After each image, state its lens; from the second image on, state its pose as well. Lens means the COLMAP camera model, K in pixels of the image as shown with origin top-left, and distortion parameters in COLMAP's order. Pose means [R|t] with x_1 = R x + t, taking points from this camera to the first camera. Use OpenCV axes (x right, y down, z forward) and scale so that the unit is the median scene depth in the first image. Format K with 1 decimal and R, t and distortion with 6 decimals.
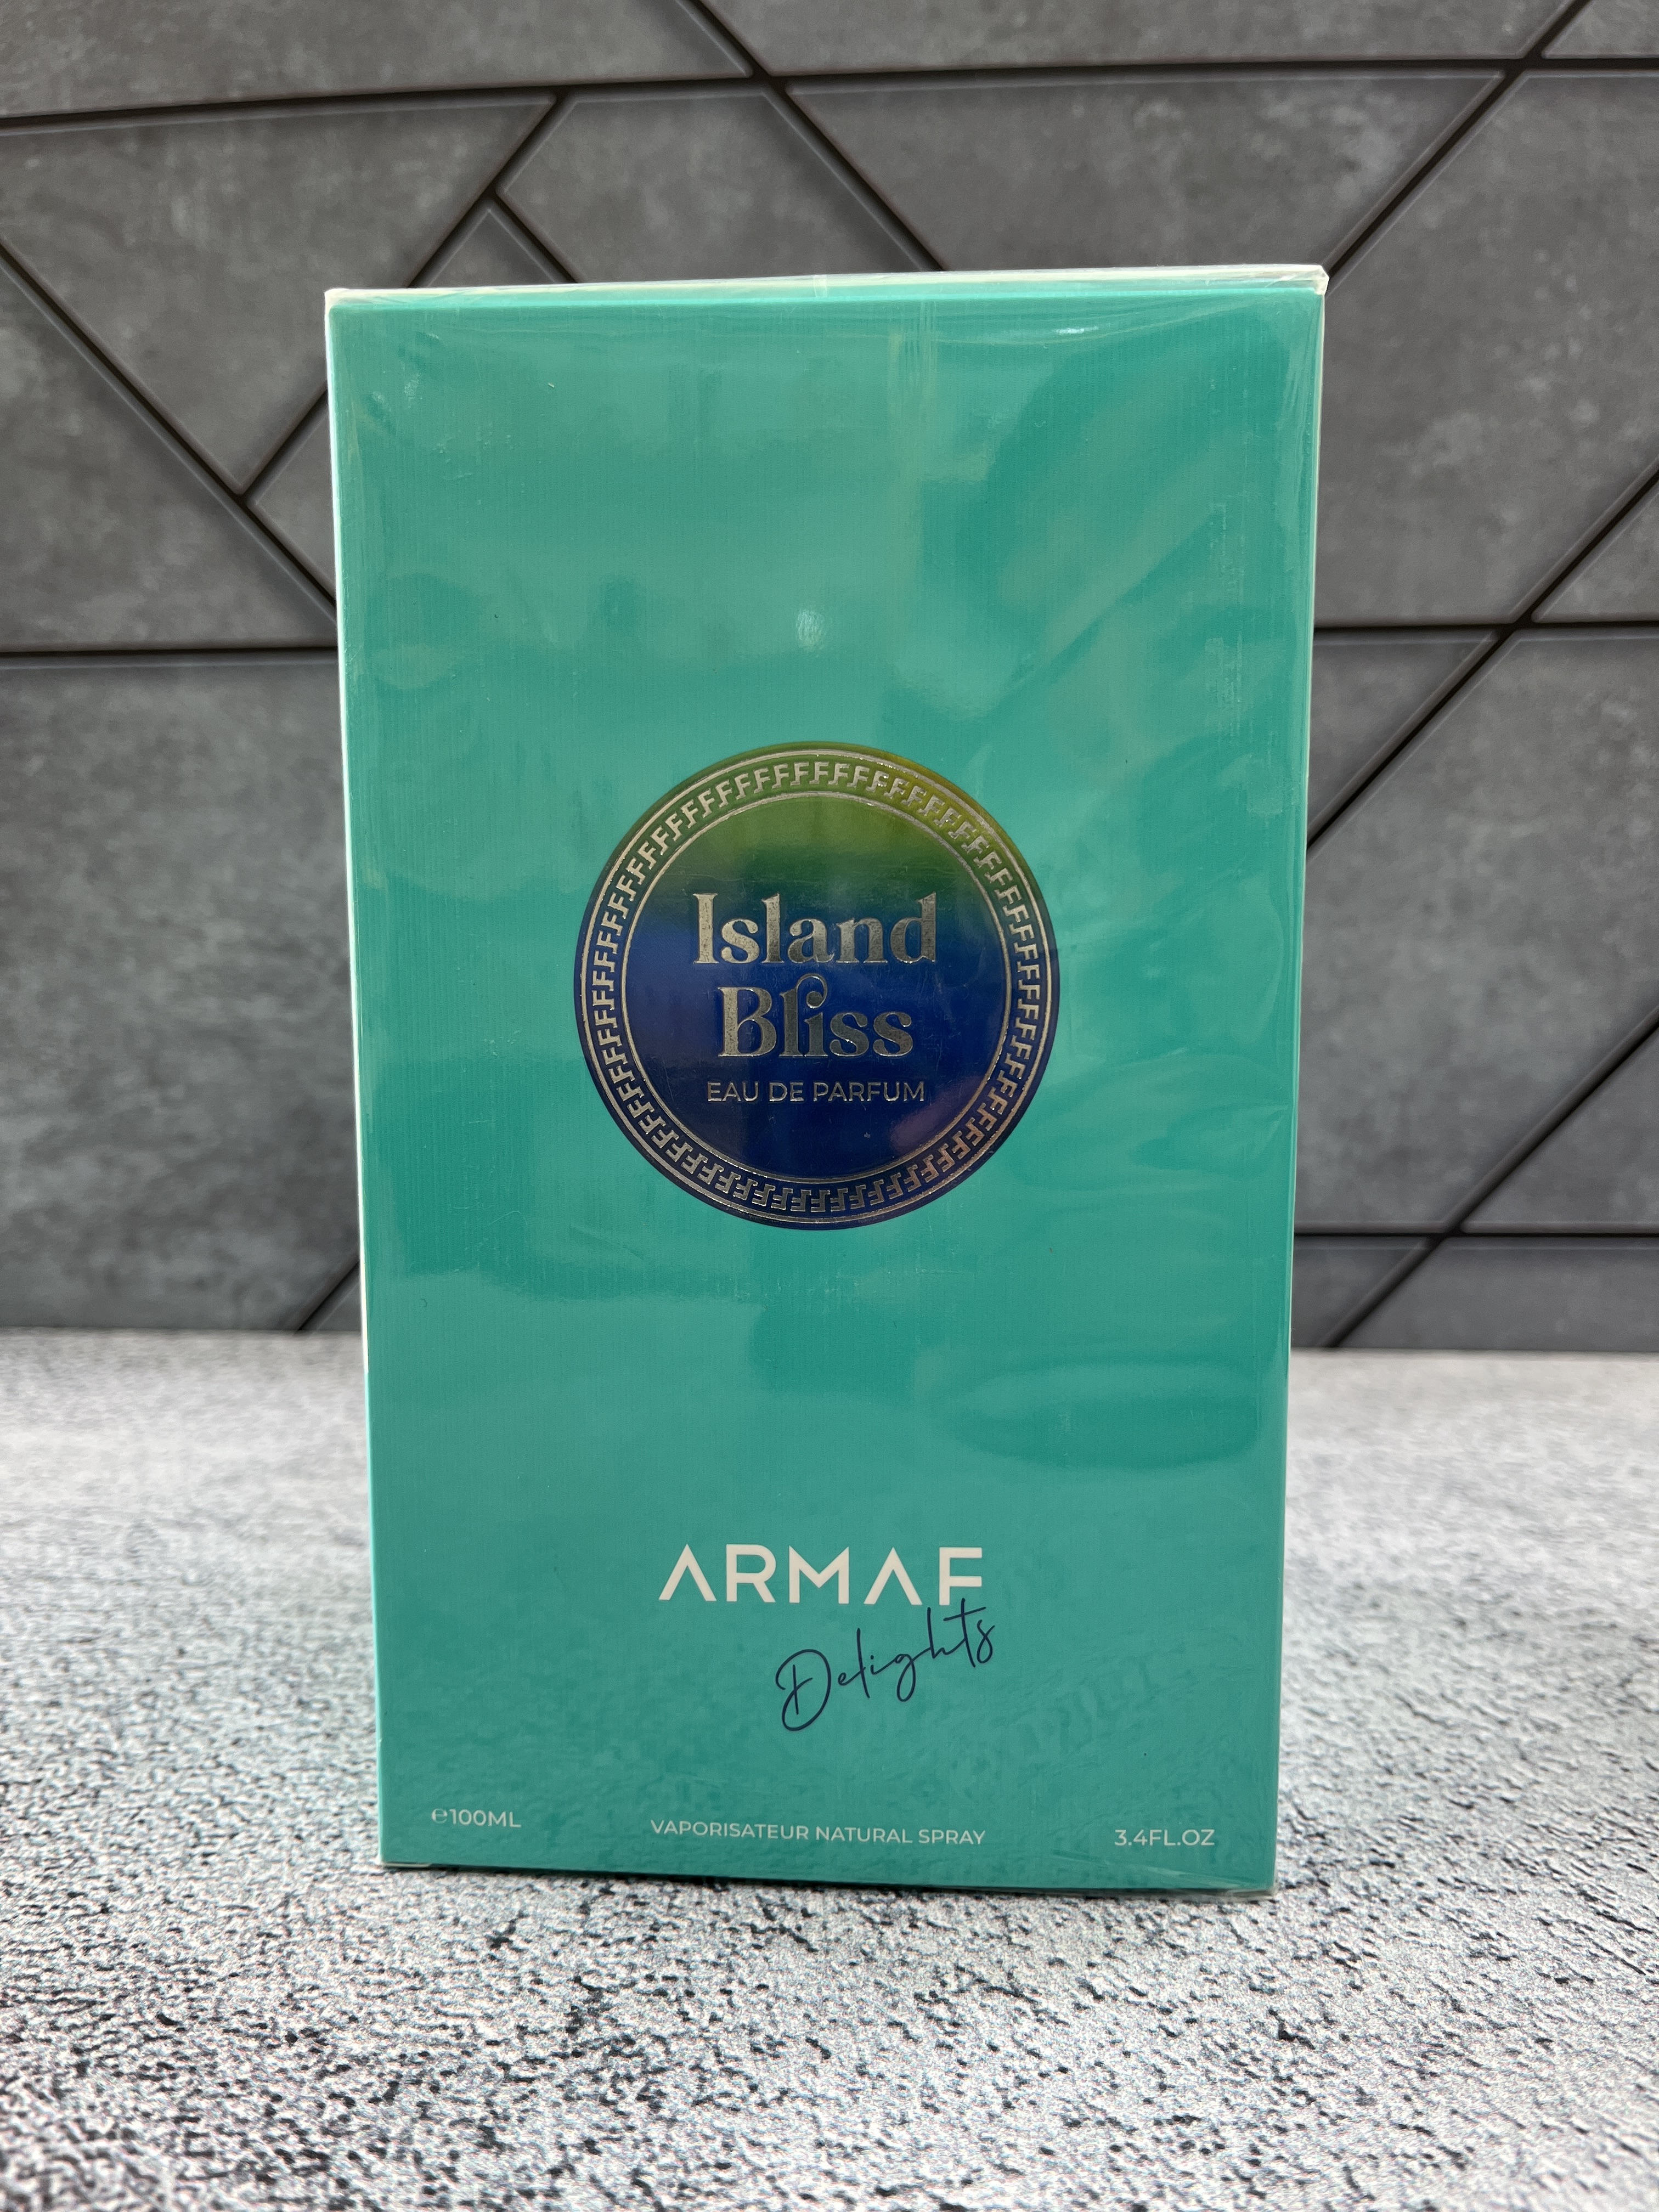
lens RADIAL K [[1717.5, 0, 827.0], [0, 1717.5, 1104.2], [0, 0, 1]] dist [0.051869, -0.115110]
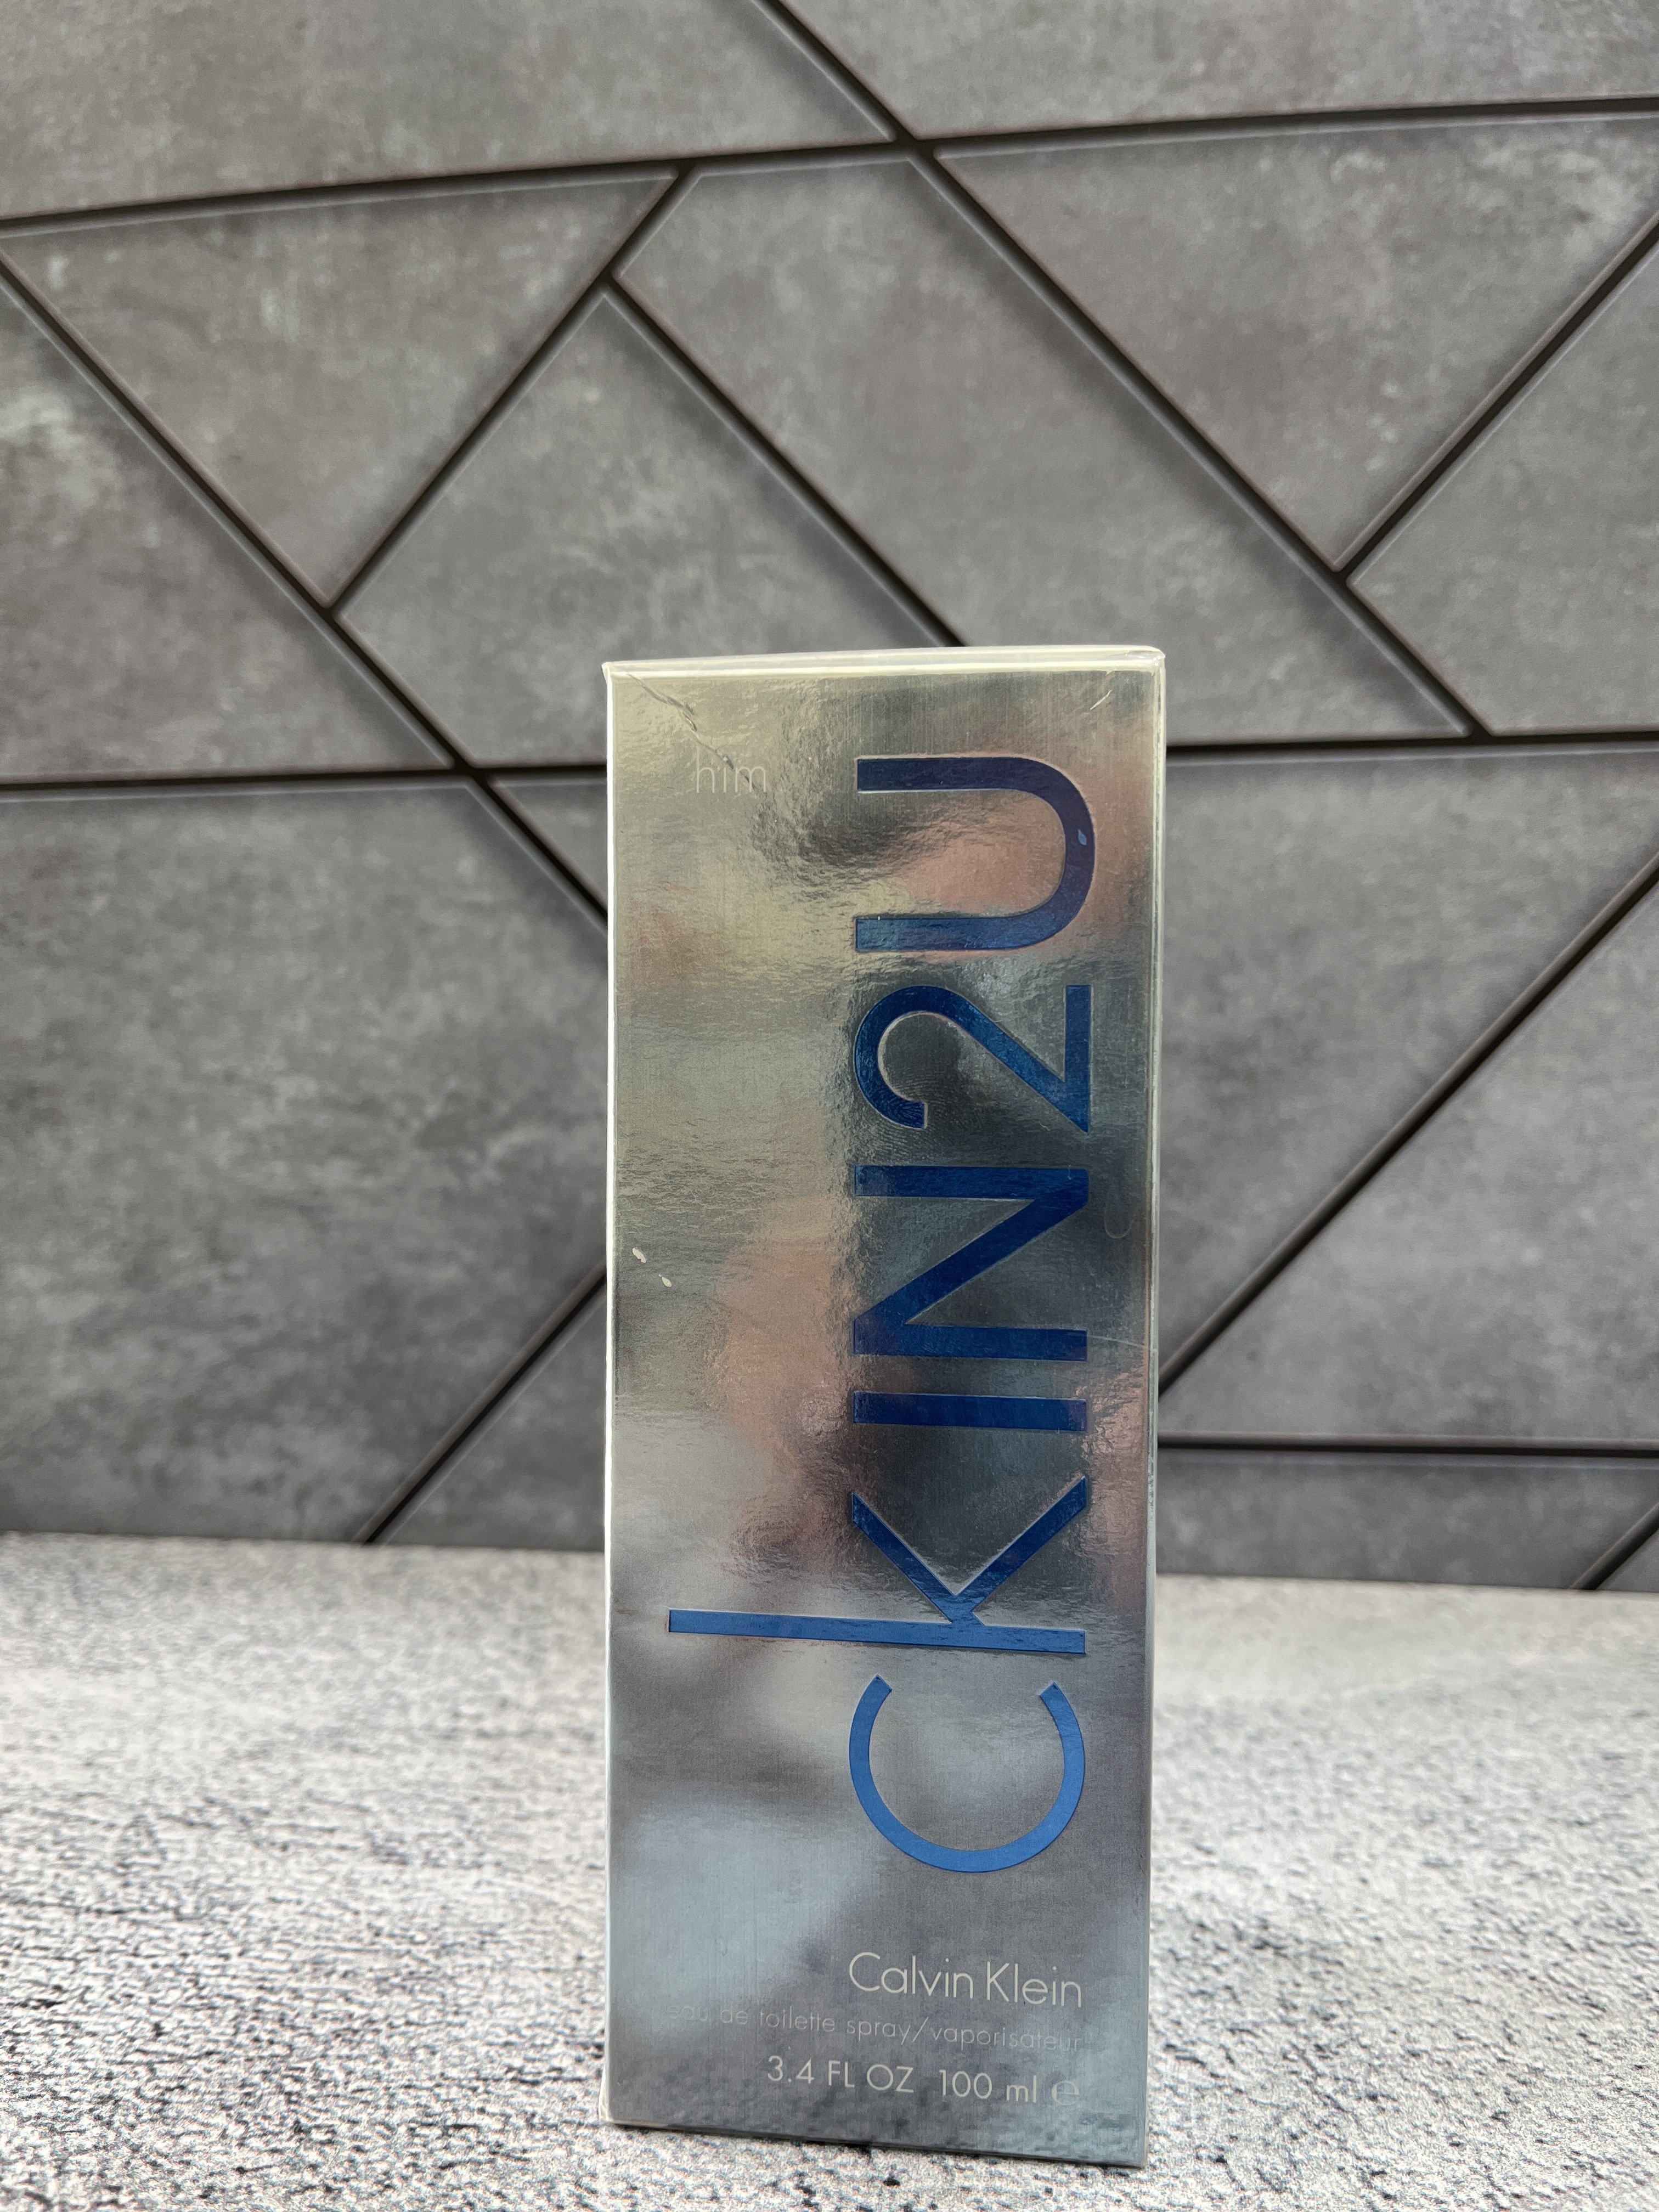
lens RADIAL K [[1717.5, 0, 831.6], [0, 1717.5, 1105.6], [0, 0, 1]] dist [0.051869, -0.115110]
pose [[0.997781, 0.002315, -0.066540, -0.015522], [-0.007810, 0.996565, -0.082441, -0.021177], [0.066120, 0.082777, 0.994372, 0.143940]]
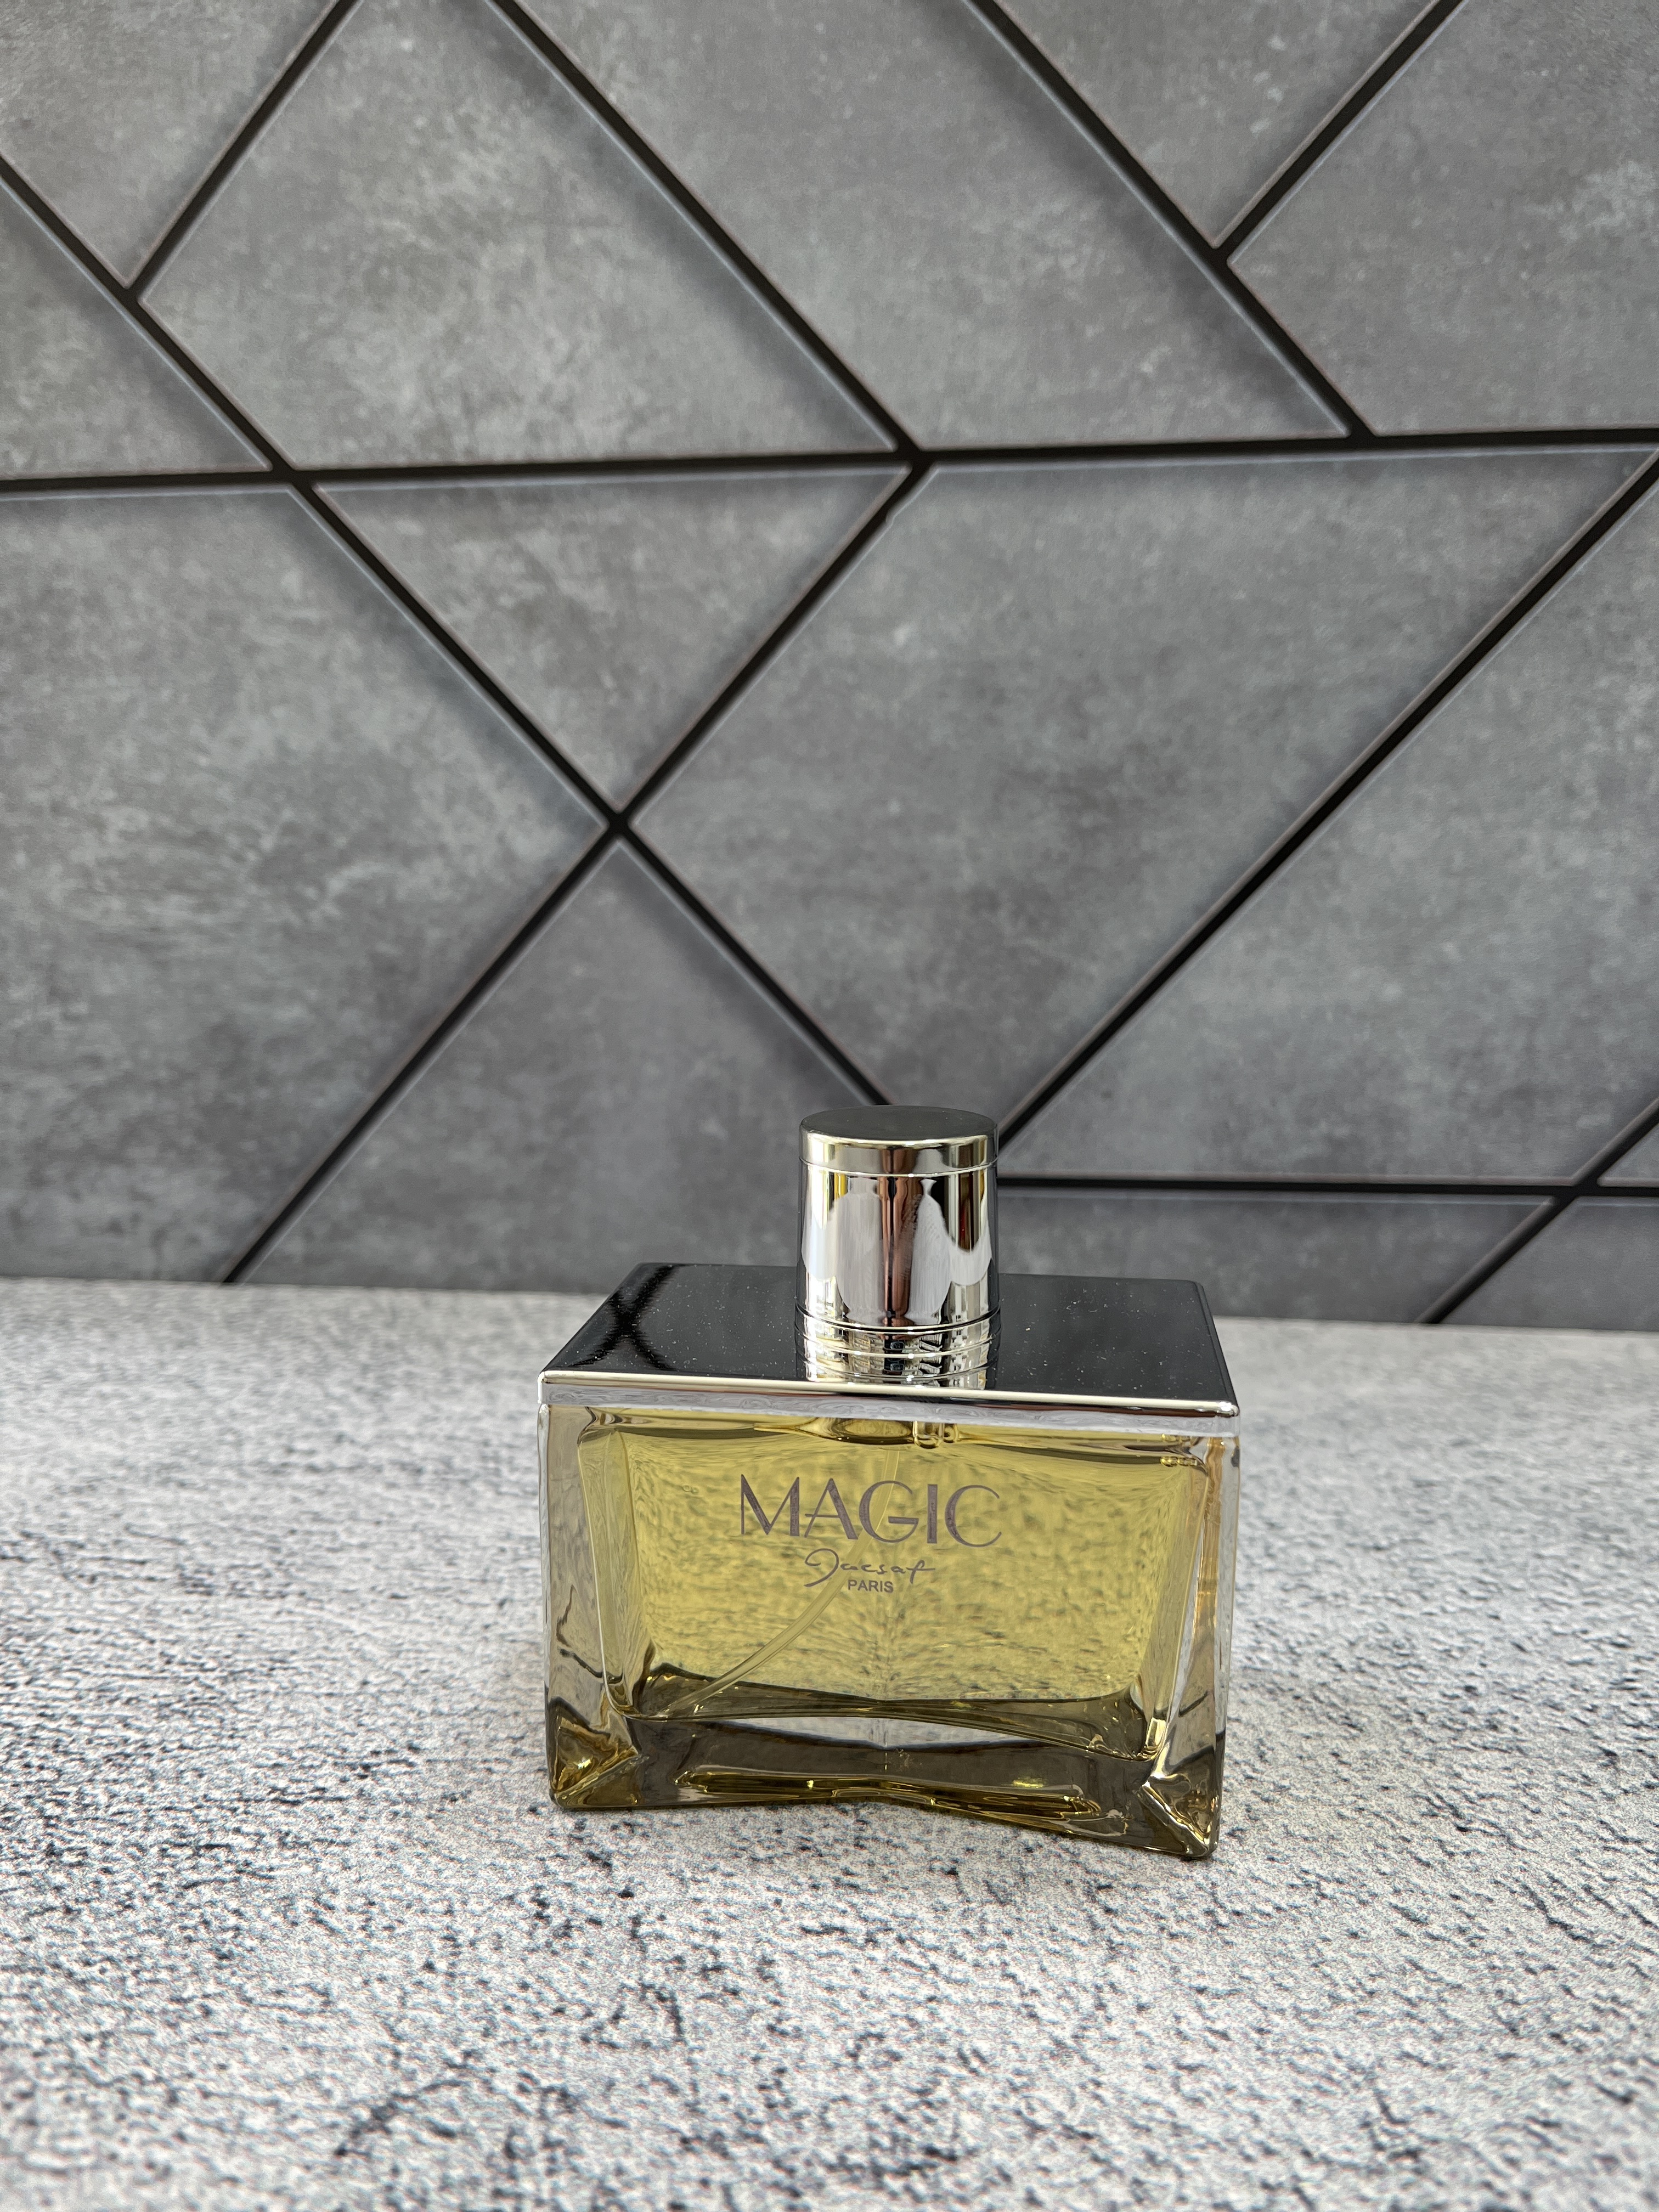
lens RADIAL K [[1717.5, 0, 822.8], [0, 1717.5, 1101.4], [0, 0, 1]] dist [0.051869, -0.115110]
pose [[0.998733, 0.008731, -0.049551, 0.041062], [-0.005495, 0.997865, 0.065074, -0.020037], [0.050013, -0.064719, 0.996649, 0.170311]]
